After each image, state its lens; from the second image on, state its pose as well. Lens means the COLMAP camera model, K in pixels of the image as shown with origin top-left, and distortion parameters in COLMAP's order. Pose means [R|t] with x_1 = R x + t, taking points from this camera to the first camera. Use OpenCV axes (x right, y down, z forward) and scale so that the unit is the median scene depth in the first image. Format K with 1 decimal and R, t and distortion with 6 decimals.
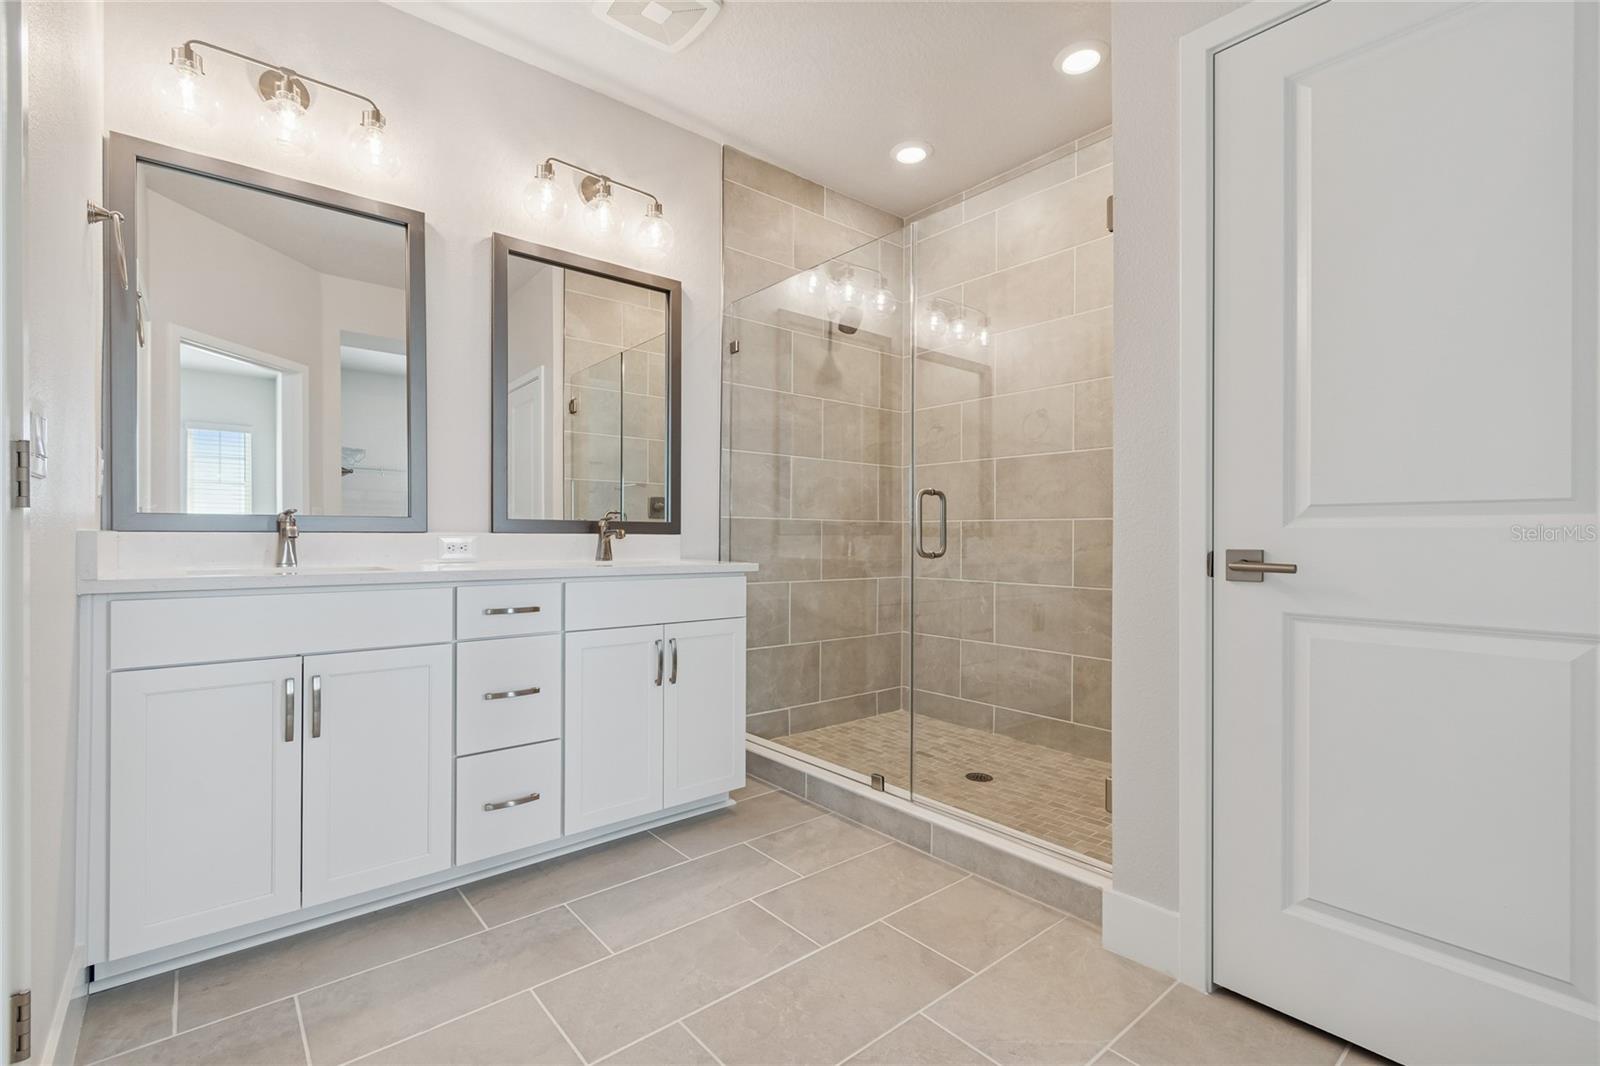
lens RADIAL K [[716.3, 0, 798.0], [0, 716.3, 536.1], [0, 0, 1]] dist [0.000665, -0.000663]
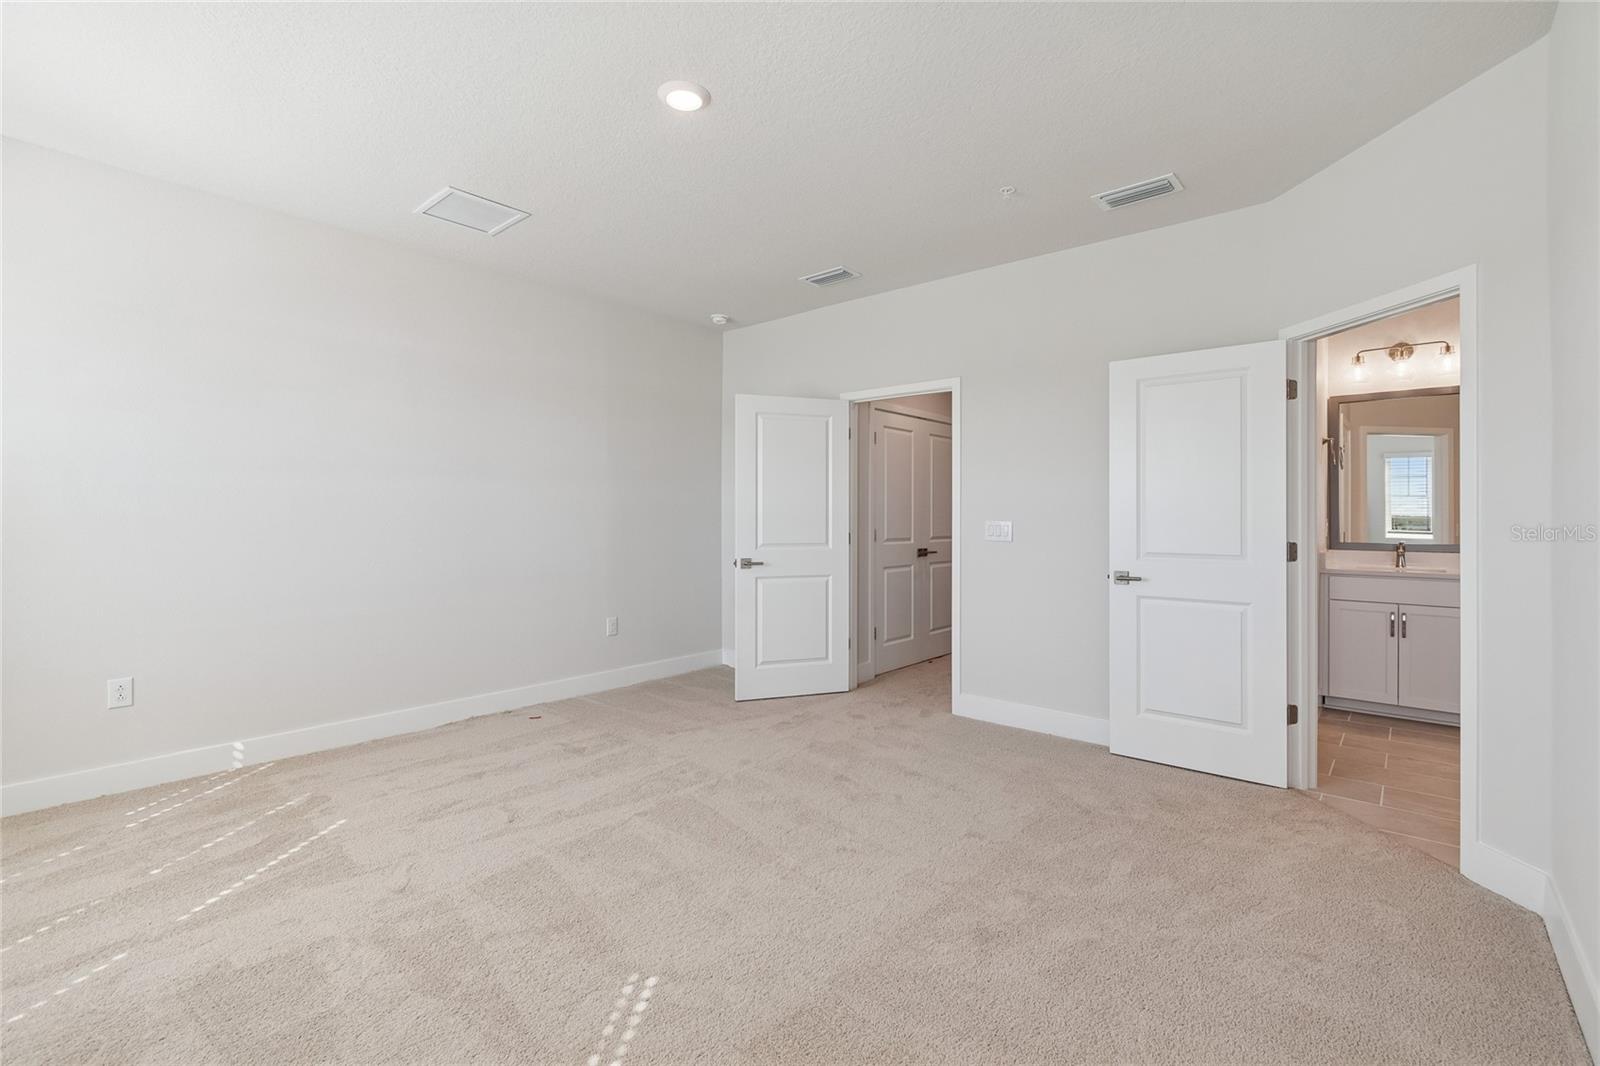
lens RADIAL K [[709.6, 0, 802.1], [0, 709.6, 514.9], [0, 0, 1]] dist [0.001145, -0.000072]
pose [[0.158573, -0.004438, -0.987337, 0.913547], [-0.002625, 0.999984, -0.004916, -0.081344], [0.987344, 0.003371, 0.158559, -0.928306]]
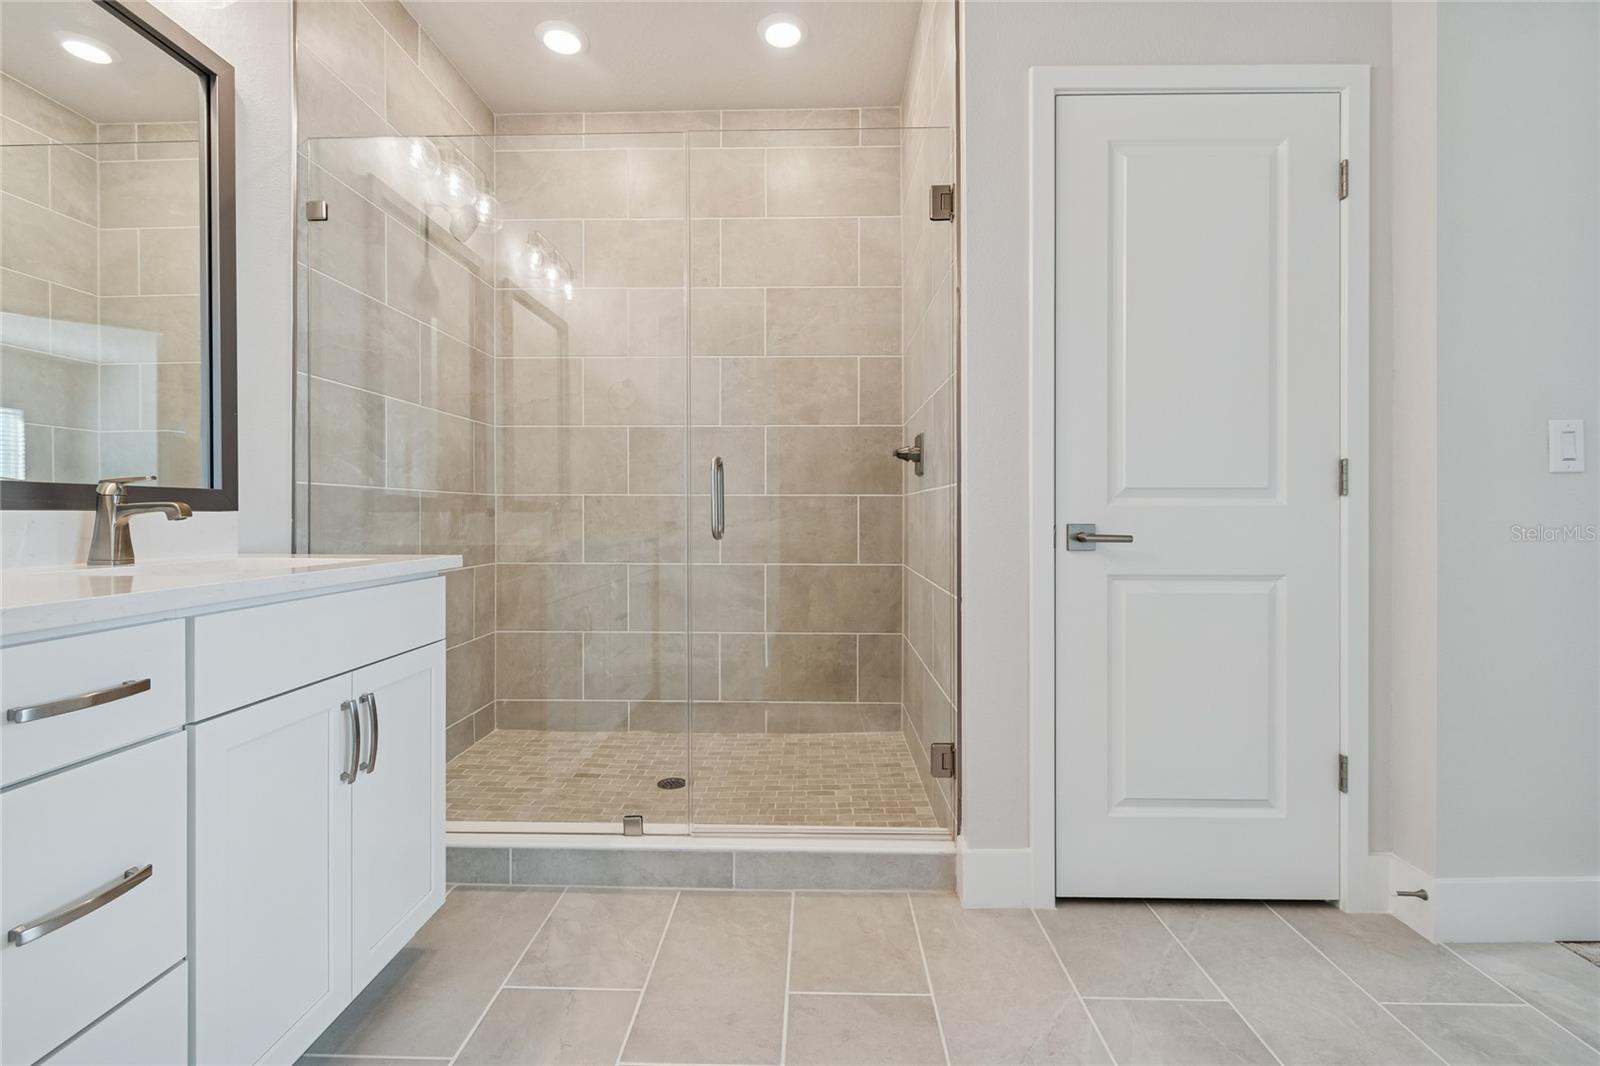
lens RADIAL K [[709.6, 0, 802.1], [0, 709.6, 514.9], [0, 0, 1]] dist [0.001145, -0.000072]
pose [[0.662673, -0.005799, 0.748886, -0.322985], [0.001763, 0.999979, 0.006184, -0.002190], [-0.748907, -0.002777, 0.662670, 0.320628]]
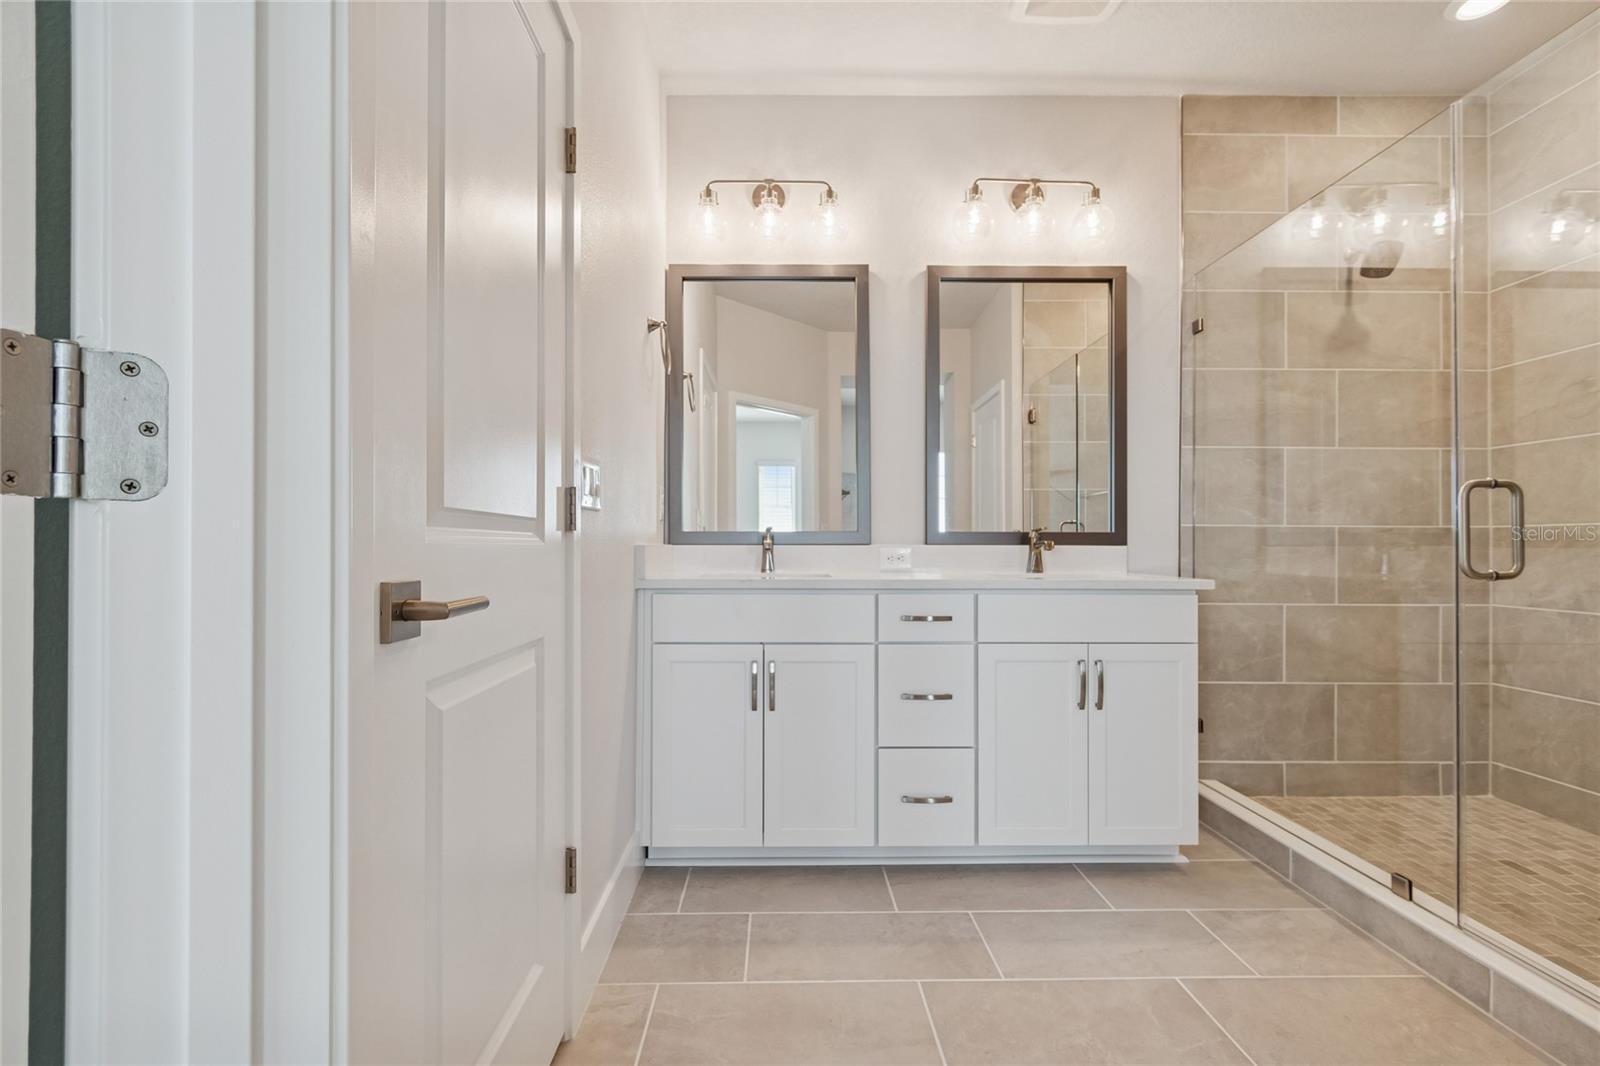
lens RADIAL K [[711.6, 0, 787.9], [0, 711.6, 540.6], [0, 0, 1]] dist [-0.000501, -0.000935]
pose [[0.771377, -0.006673, -0.636343, 0.085524], [0.001682, 0.999963, -0.008448, -0.002002], [0.636376, 0.005446, 0.771360, 0.042353]]
